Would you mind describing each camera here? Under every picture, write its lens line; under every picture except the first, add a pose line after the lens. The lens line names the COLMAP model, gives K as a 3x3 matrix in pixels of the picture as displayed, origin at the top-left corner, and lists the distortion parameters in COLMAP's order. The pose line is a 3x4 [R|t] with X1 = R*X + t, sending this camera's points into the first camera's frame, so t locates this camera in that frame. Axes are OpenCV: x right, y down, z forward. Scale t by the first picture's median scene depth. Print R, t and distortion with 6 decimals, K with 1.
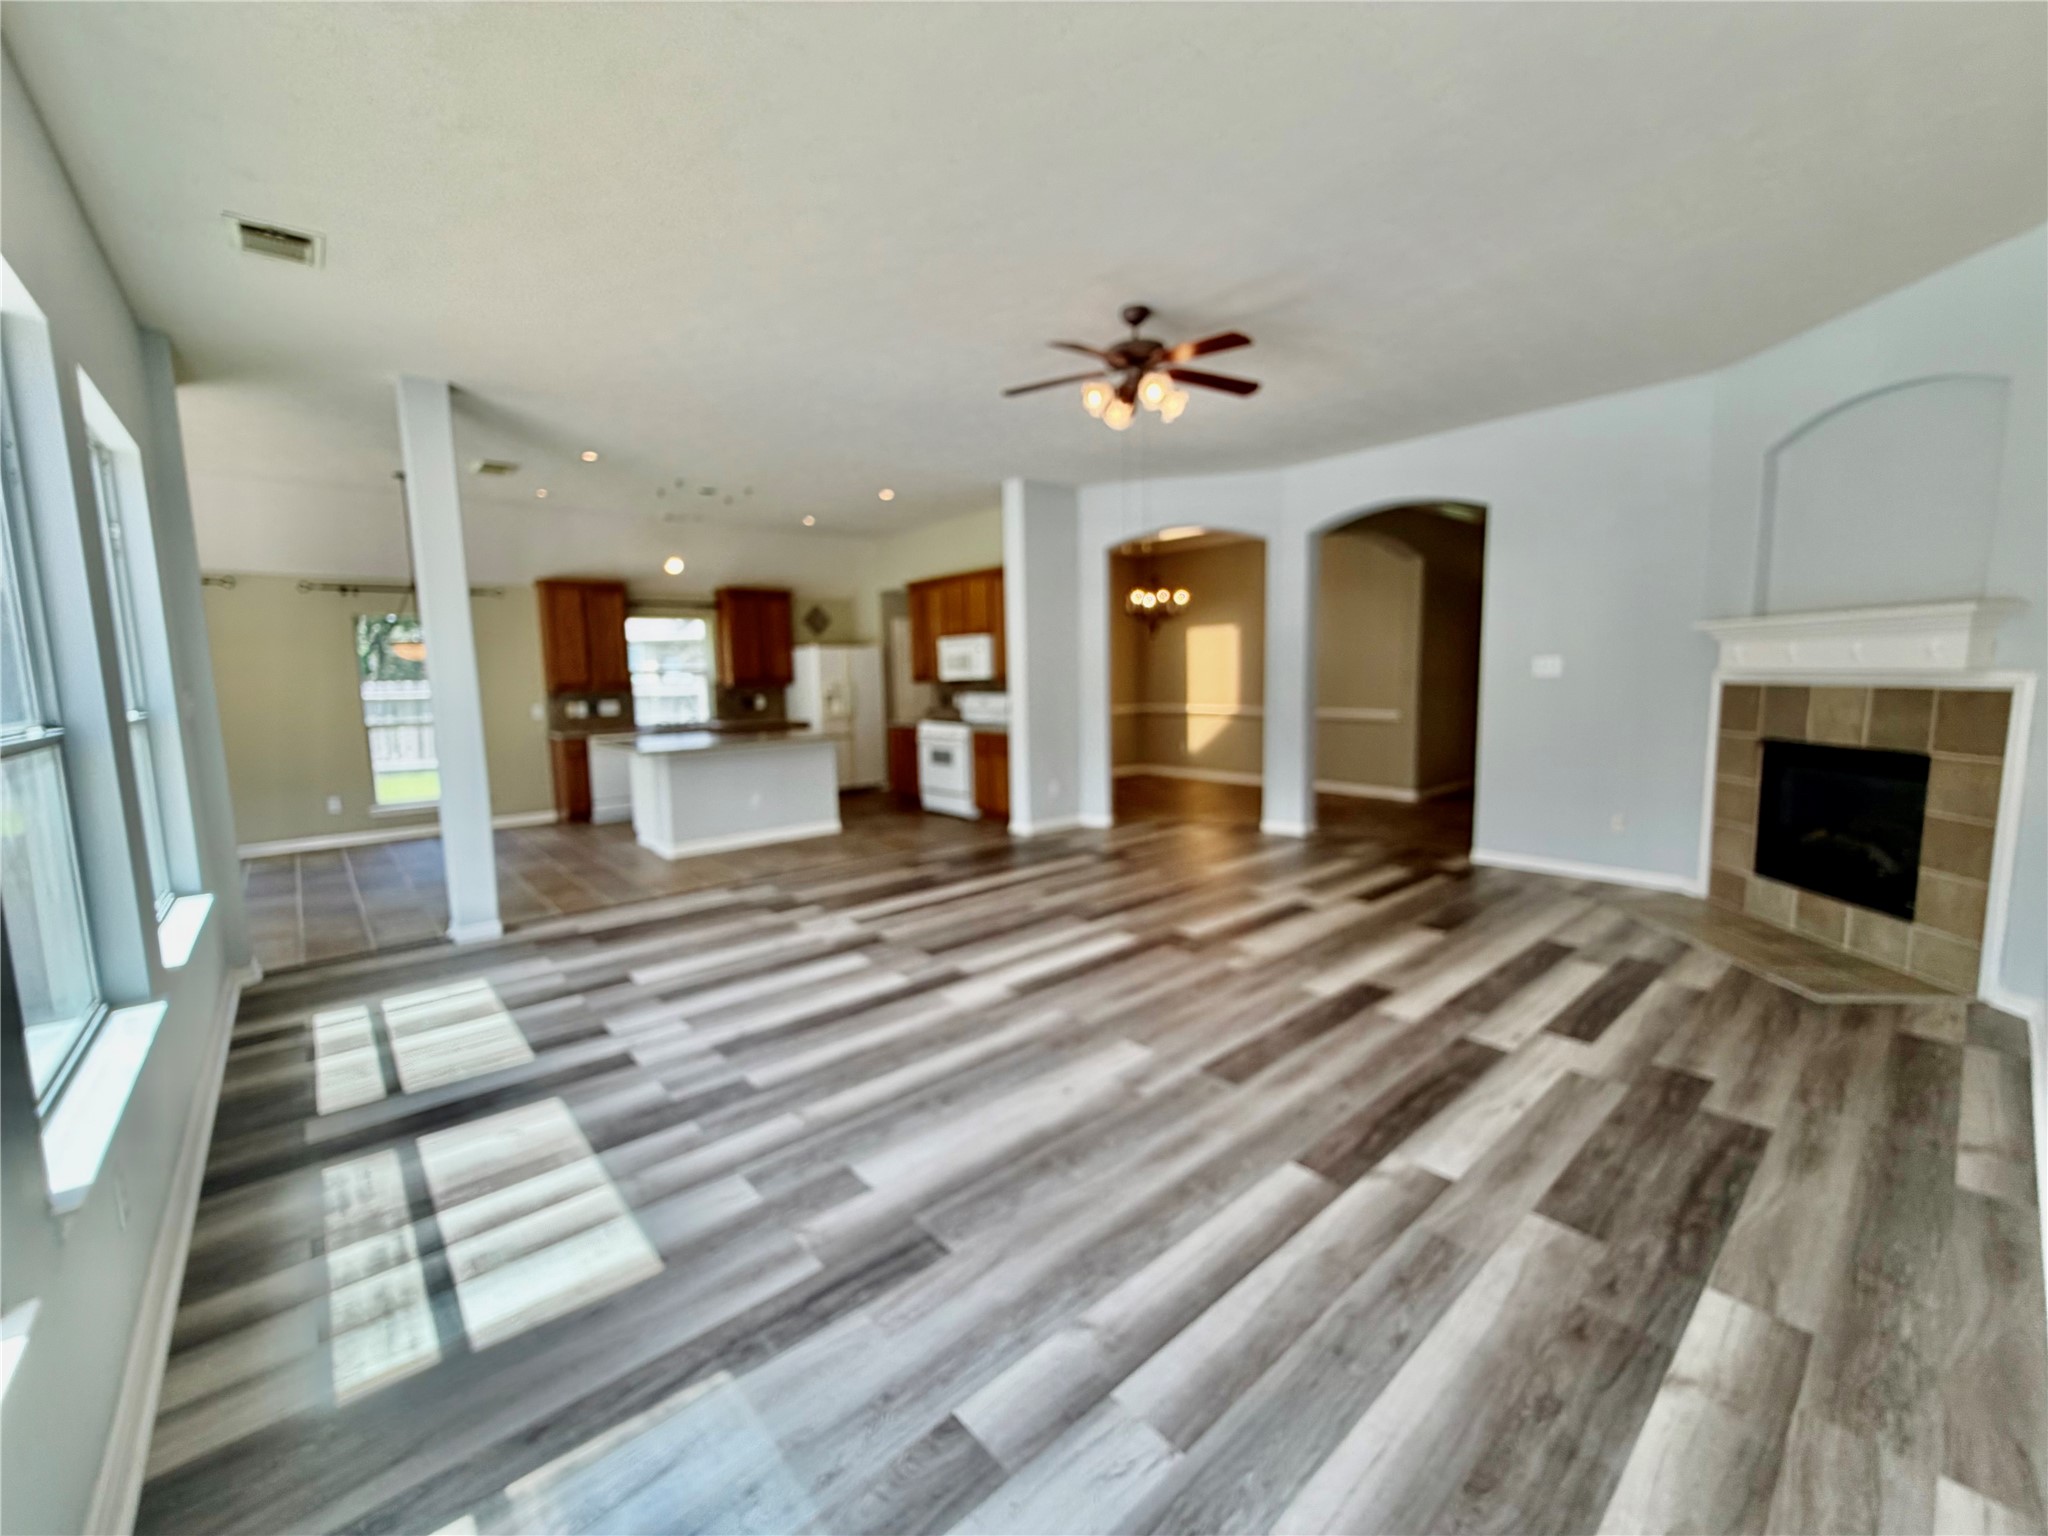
lens RADIAL K [[828.0, 0, 1019.6], [0, 828.0, 770.5], [0, 0, 1]] dist [0.002636, 0.000112]
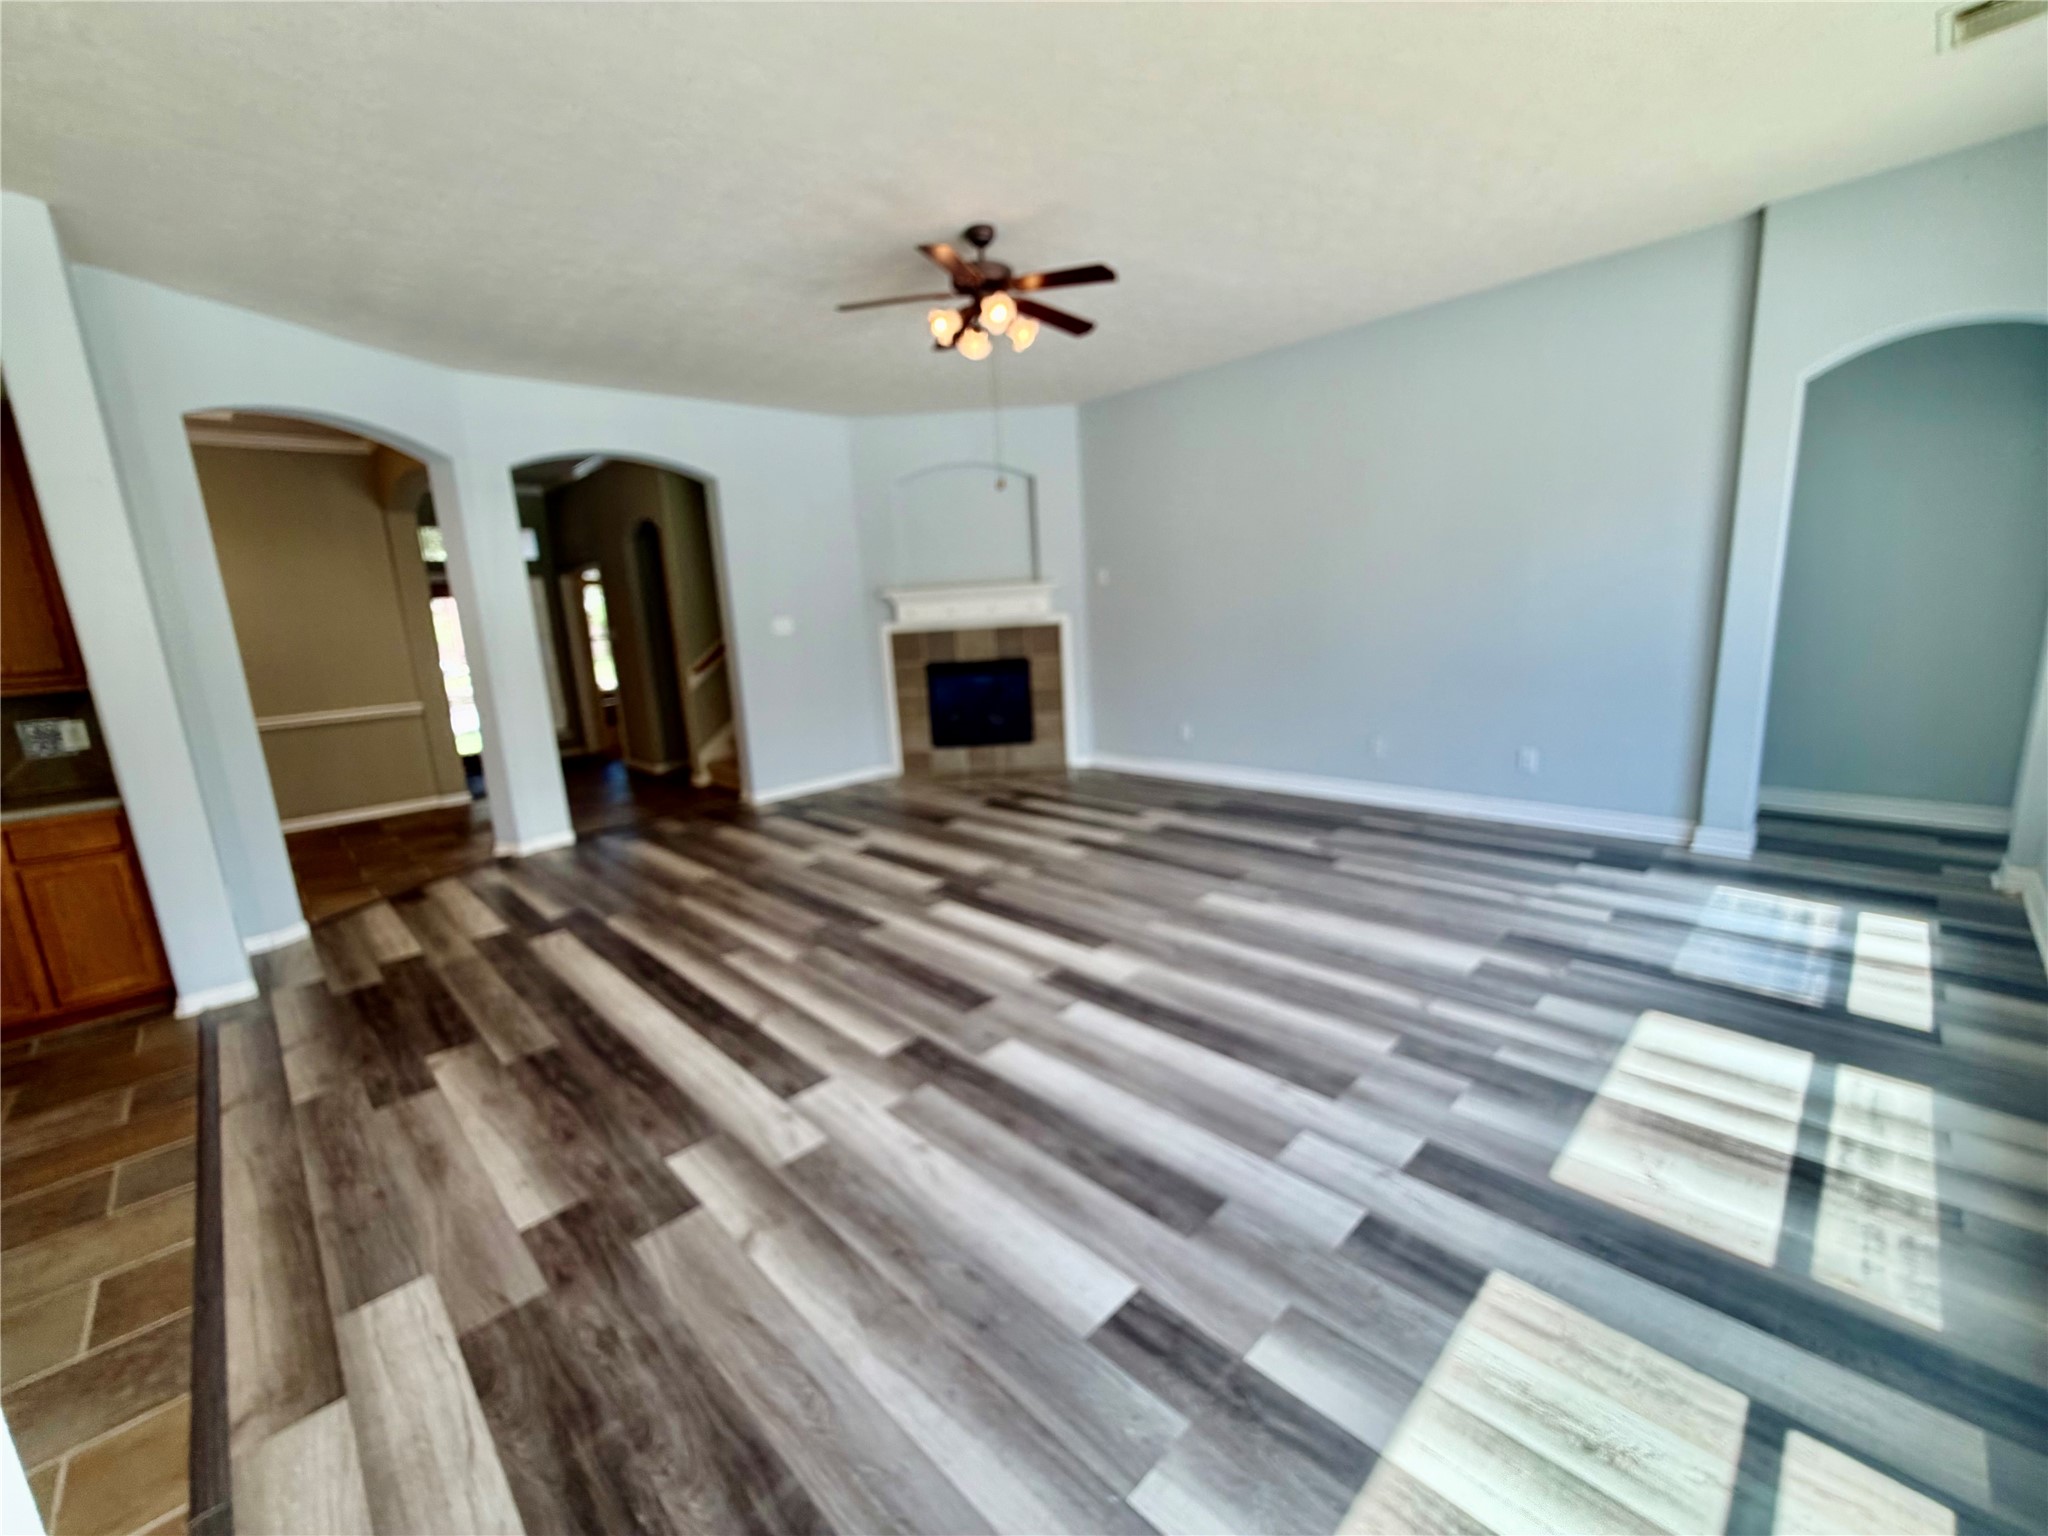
lens RADIAL K [[828.0, 0, 1019.6], [0, 828.0, 770.5], [0, 0, 1]] dist [0.002636, 0.000112]
pose [[-0.048255, -0.174063, 0.983551, -0.884648], [0.174066, 0.968165, 0.179880, -0.113884], [-0.983551, 0.179883, -0.016420, 1.057976]]
